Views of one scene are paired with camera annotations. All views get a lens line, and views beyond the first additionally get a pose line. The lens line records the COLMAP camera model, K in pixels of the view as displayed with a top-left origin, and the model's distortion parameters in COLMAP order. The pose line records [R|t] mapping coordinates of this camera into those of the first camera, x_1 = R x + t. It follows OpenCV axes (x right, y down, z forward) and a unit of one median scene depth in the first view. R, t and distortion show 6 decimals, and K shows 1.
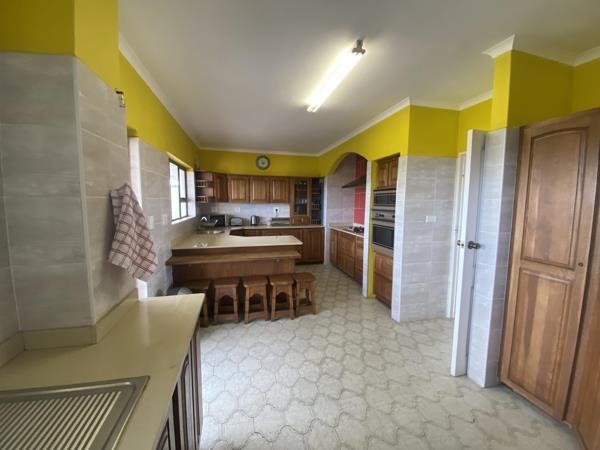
lens RADIAL K [[243.9, 0, 297.0], [0, 243.9, 224.1], [0, 0, 1]] dist [0.001685, -0.013427]
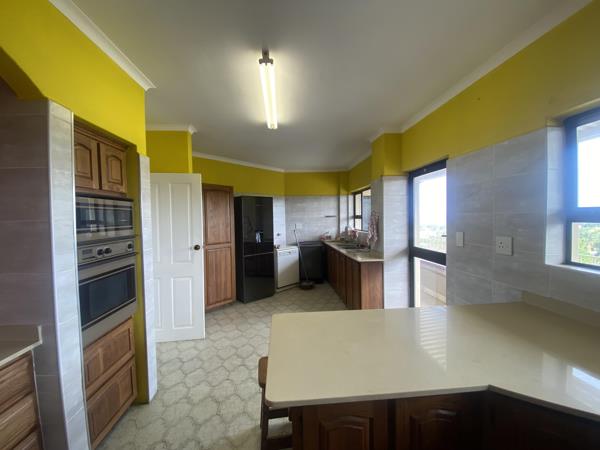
lens RADIAL K [[243.6, 0, 299.2], [0, 243.6, 223.7], [0, 0, 1]] dist [0.000689, -0.012572]
pose [[-0.987050, 0.005305, 0.160325, -0.109091], [0.025091, 0.992256, 0.121646, -0.154906], [-0.158438, 0.124093, -0.979540, 1.596342]]
